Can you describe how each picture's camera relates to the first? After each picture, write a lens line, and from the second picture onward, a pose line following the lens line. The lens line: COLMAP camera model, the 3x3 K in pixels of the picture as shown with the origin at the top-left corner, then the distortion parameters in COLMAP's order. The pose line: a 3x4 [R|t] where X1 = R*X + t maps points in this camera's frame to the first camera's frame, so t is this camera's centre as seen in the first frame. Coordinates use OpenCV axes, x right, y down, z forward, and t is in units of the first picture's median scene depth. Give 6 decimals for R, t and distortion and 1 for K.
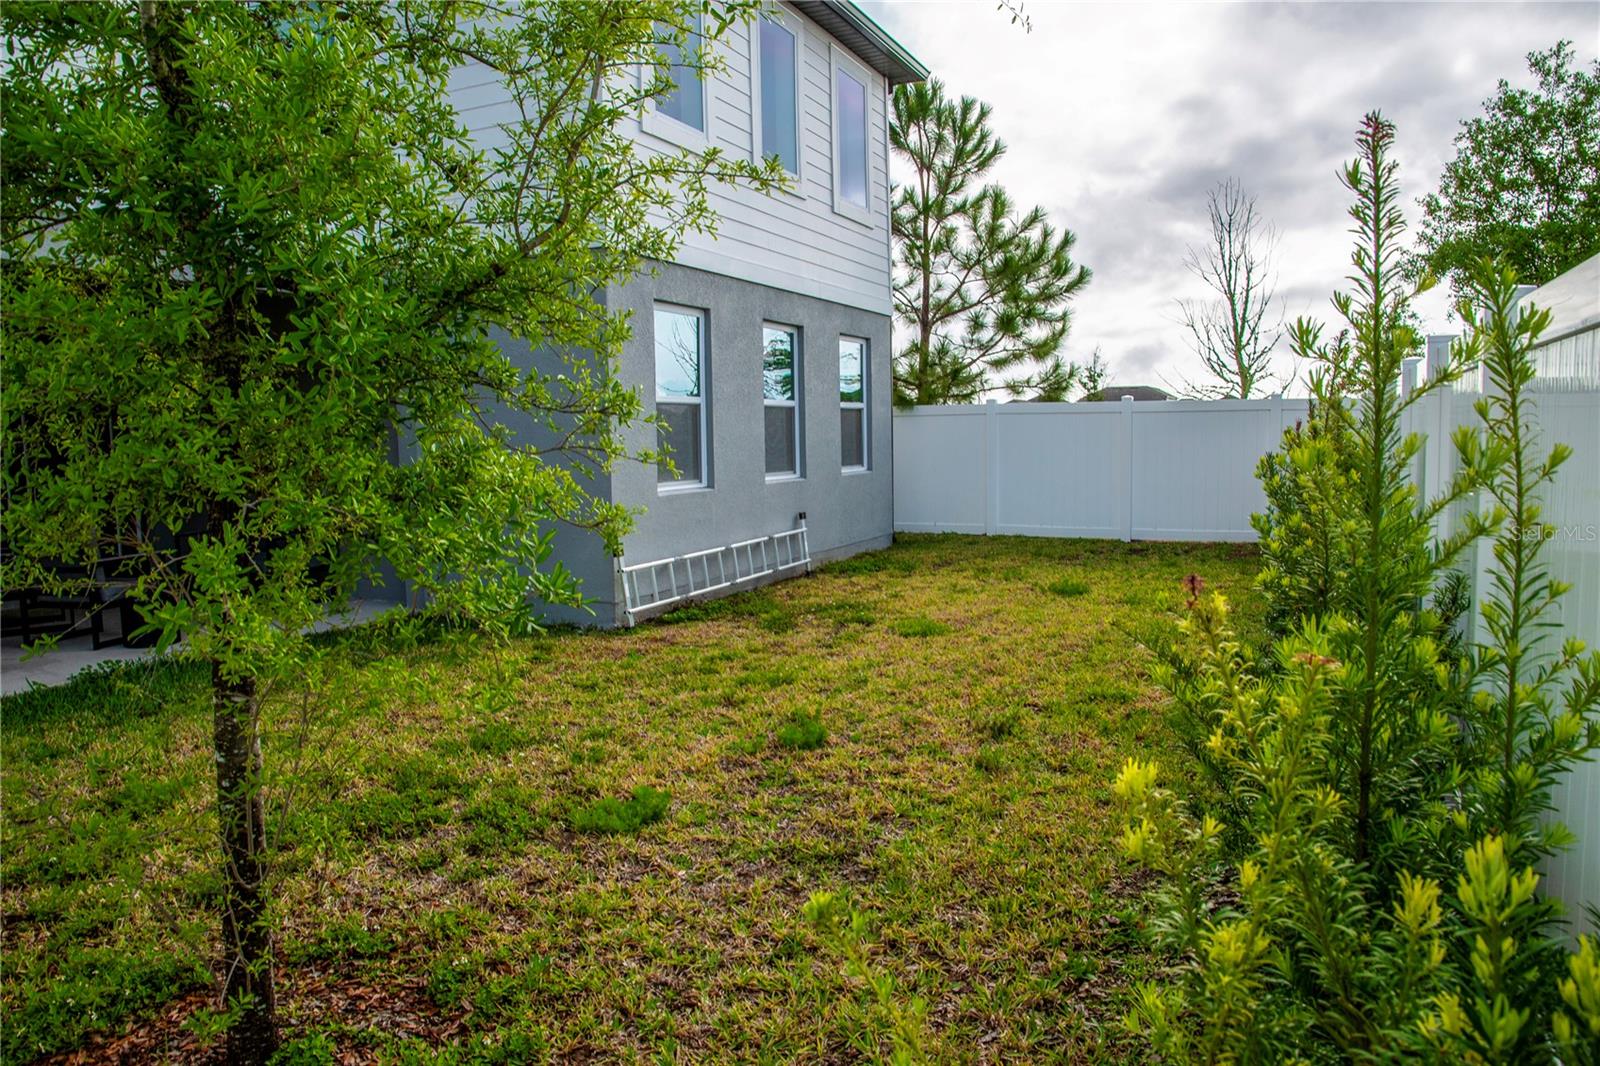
lens RADIAL K [[1116.0, 0, 800.5], [0, 1116.0, 532.7], [0, 0, 1]] dist [-0.116333, 0.083118]
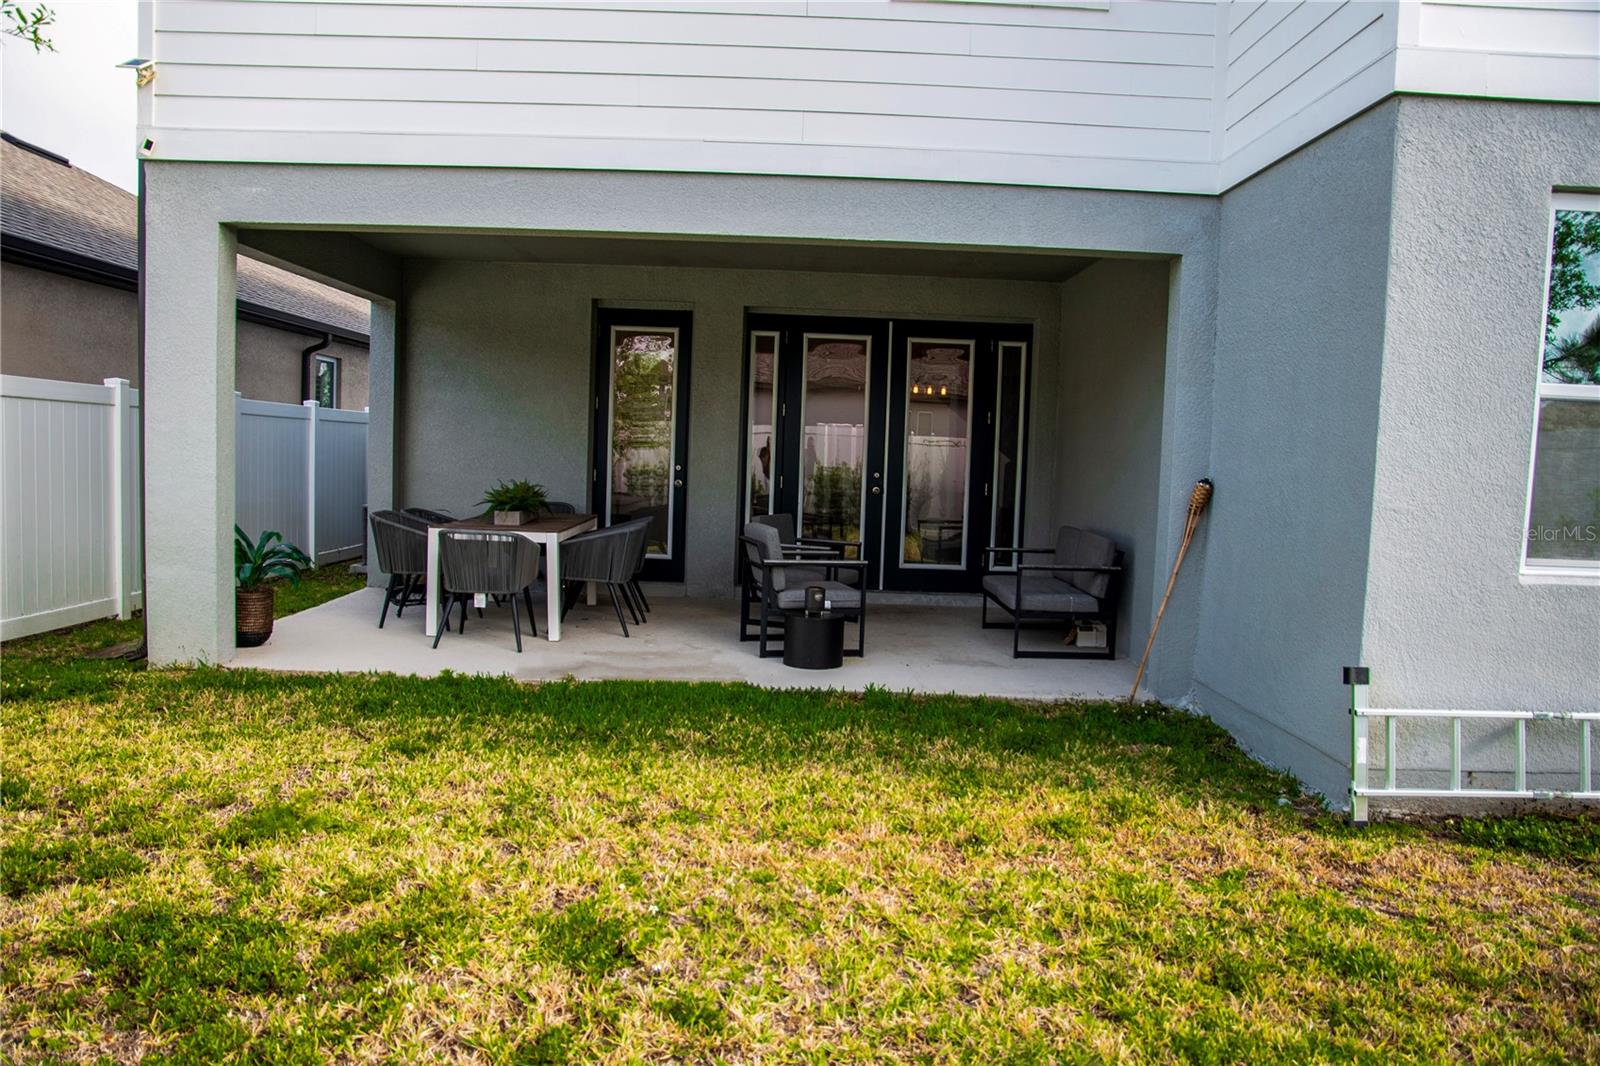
lens RADIAL K [[1116.0, 0, 796.3], [0, 1116.0, 538.1], [0, 0, 1]] dist [-0.116333, 0.083118]
pose [[0.436416, 0.095040, -0.894711, 0.174023], [-0.118594, 0.991806, 0.047507, -0.040165], [0.891895, 0.085375, 0.444111, 0.528466]]
